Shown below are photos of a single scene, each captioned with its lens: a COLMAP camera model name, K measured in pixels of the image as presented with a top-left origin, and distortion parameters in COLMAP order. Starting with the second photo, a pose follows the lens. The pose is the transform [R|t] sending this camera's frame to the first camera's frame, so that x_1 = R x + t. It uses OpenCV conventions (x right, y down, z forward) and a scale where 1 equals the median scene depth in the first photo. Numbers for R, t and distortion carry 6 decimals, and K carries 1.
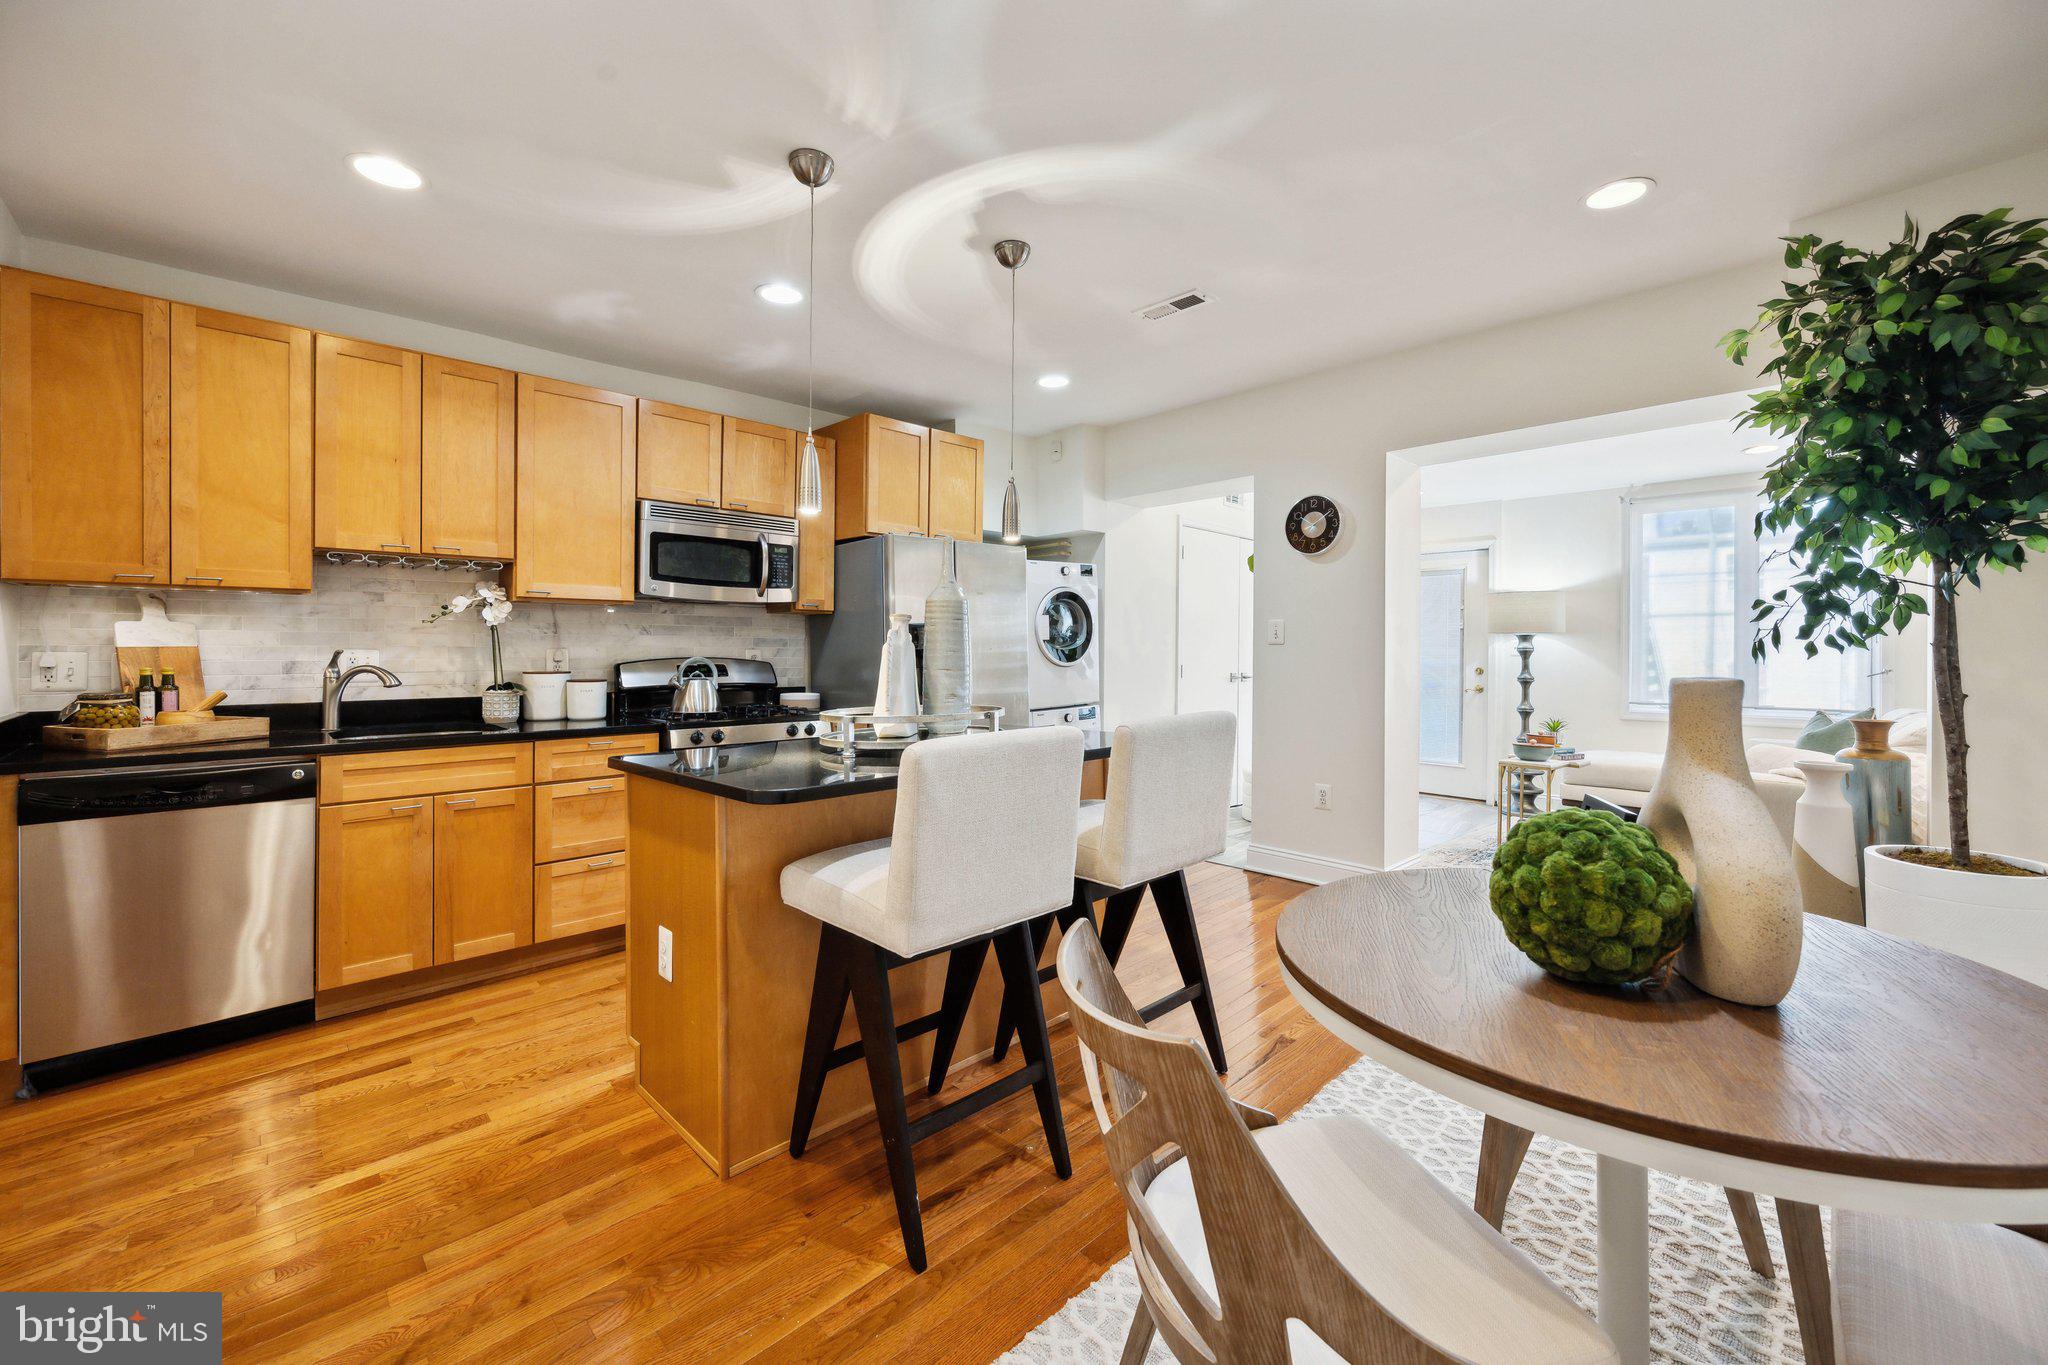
lens RADIAL K [[821.7, 0, 1026.9], [0, 821.7, 660.8], [0, 0, 1]] dist [-0.000823, -0.000028]
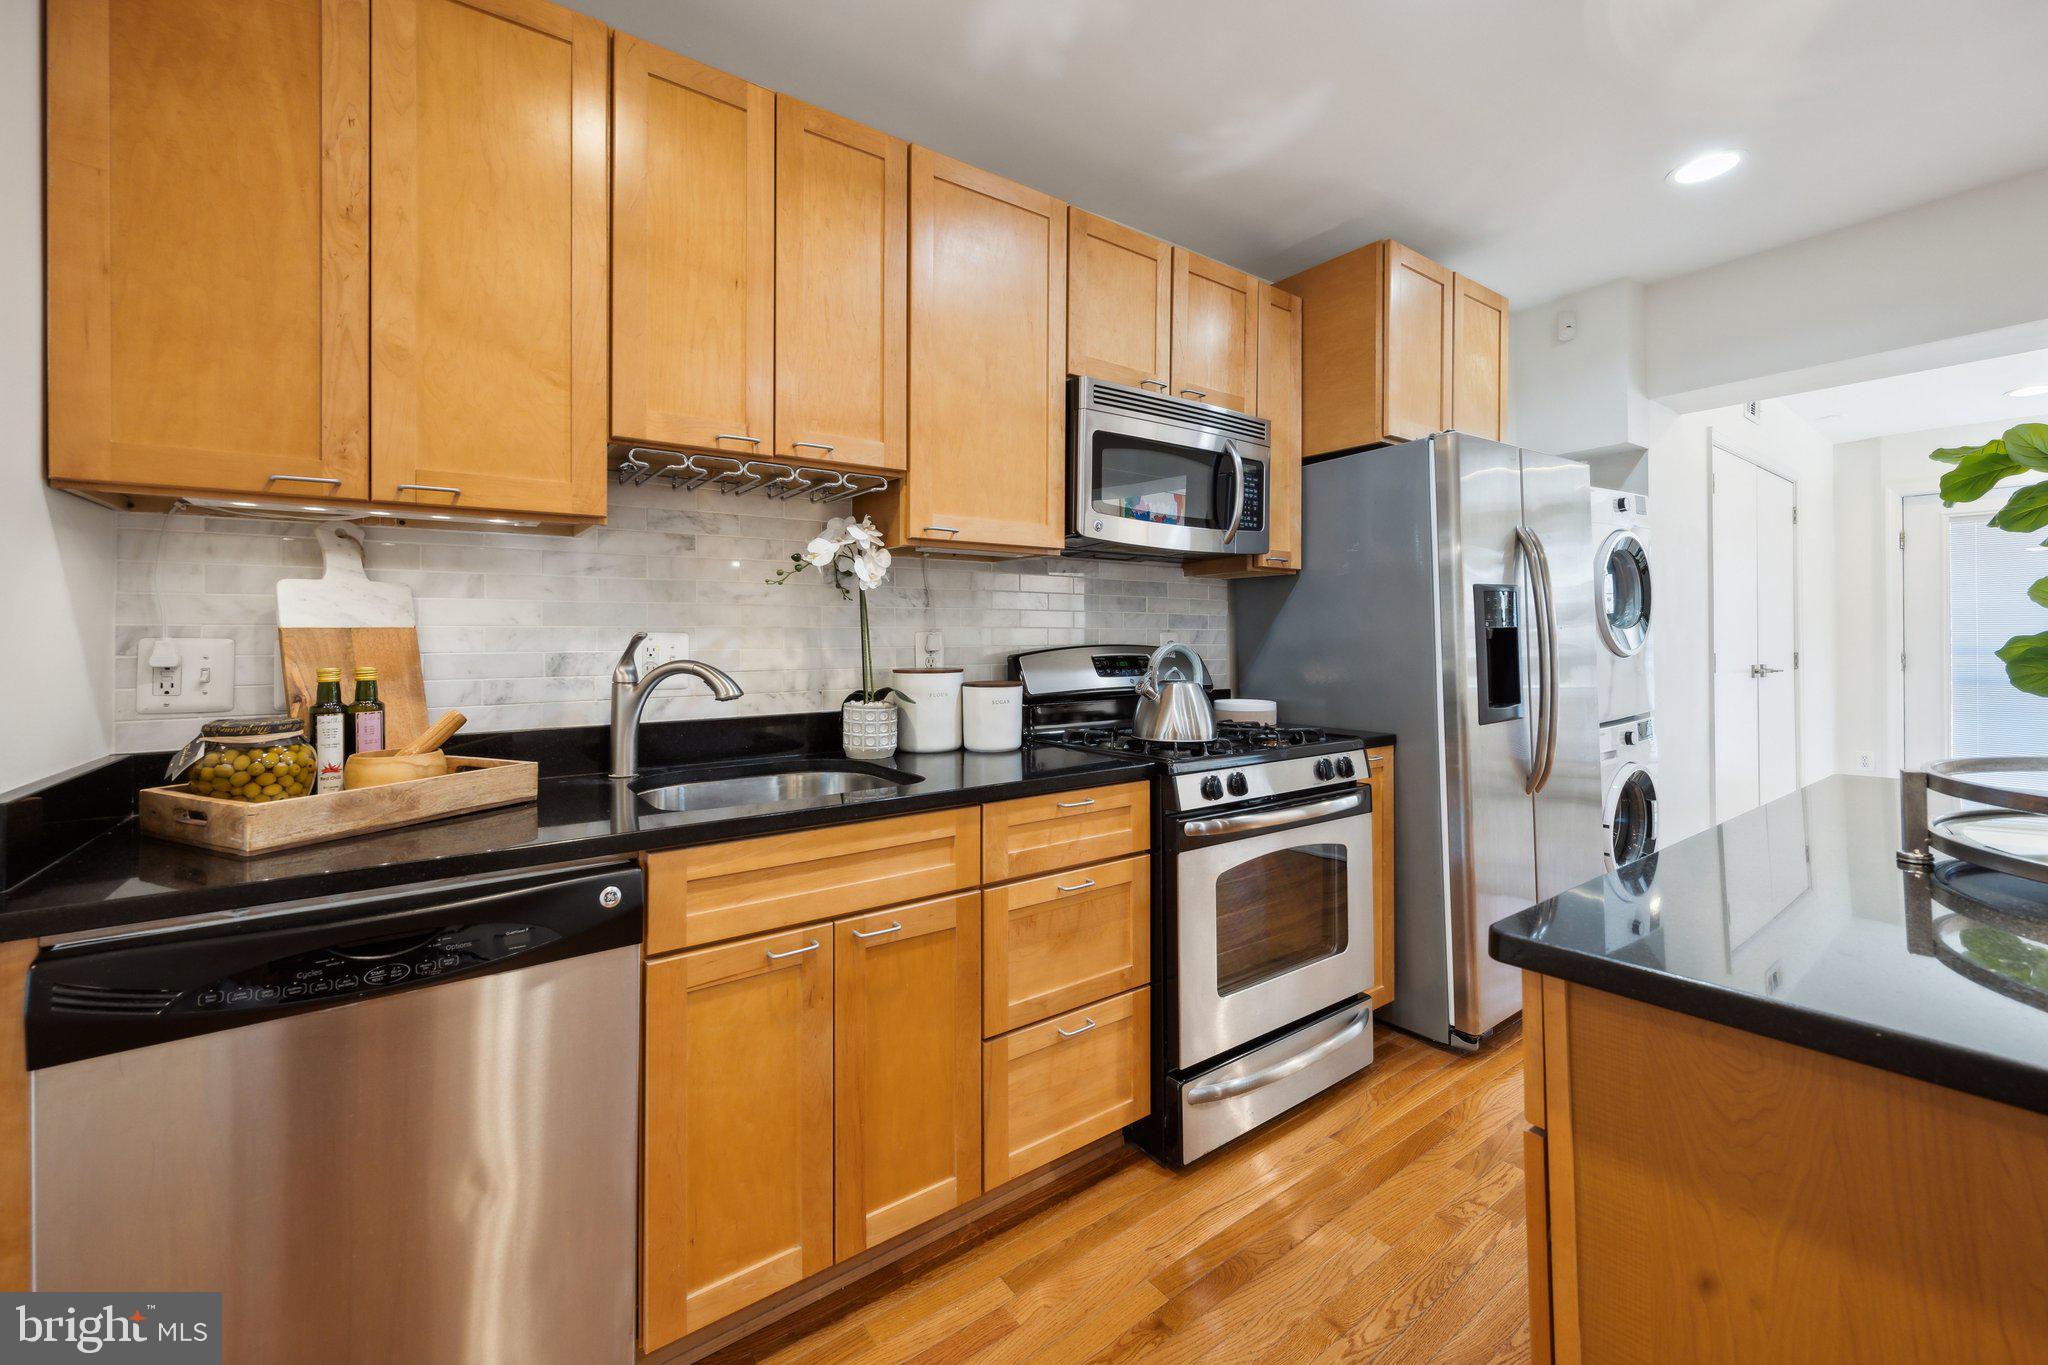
lens RADIAL K [[829.0, 0, 1026.3], [0, 829.0, 643.7], [0, 0, 1]] dist [-0.000348, -0.000442]
pose [[0.989500, -0.006904, -0.144370, -0.524375], [0.005746, 0.999948, -0.008436, 0.000307], [0.144421, 0.007518, 0.989488, 0.509266]]
